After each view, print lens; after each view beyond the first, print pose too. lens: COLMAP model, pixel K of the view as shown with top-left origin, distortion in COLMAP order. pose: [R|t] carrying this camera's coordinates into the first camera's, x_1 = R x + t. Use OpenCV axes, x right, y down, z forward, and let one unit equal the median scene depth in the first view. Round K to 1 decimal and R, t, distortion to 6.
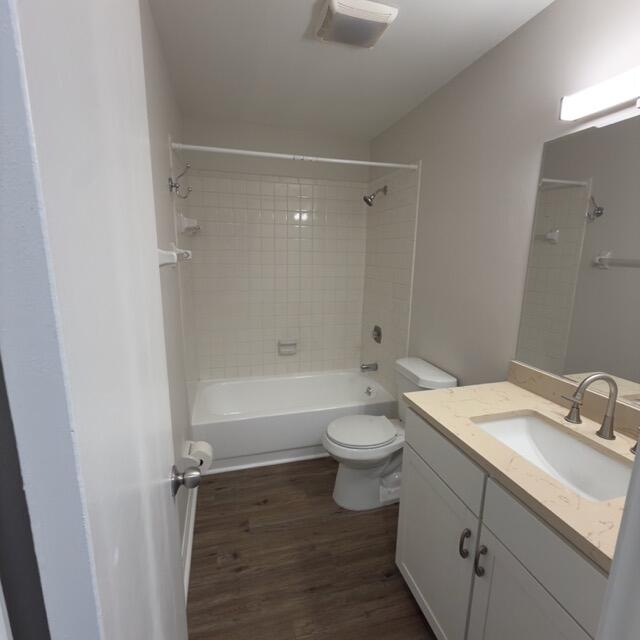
lens RADIAL K [[340.3, 0, 320.6], [0, 340.3, 318.5], [0, 0, 1]] dist [0.000343, 0.001821]
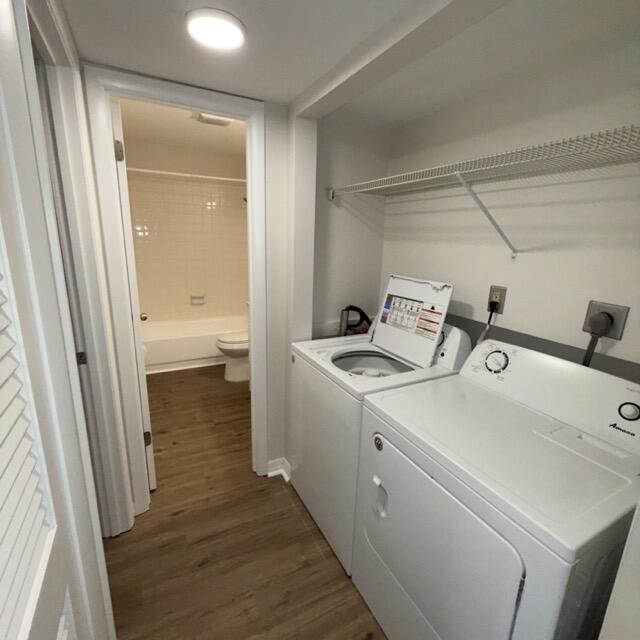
lens RADIAL K [[340.3, 0, 320.6], [0, 340.3, 318.5], [0, 0, 1]] dist [0.000343, 0.001821]
pose [[0.978463, -0.030753, 0.204121, 0.115056], [0.022379, 0.998815, 0.043207, 0.114504], [-0.205208, -0.037708, 0.977992, -0.513169]]
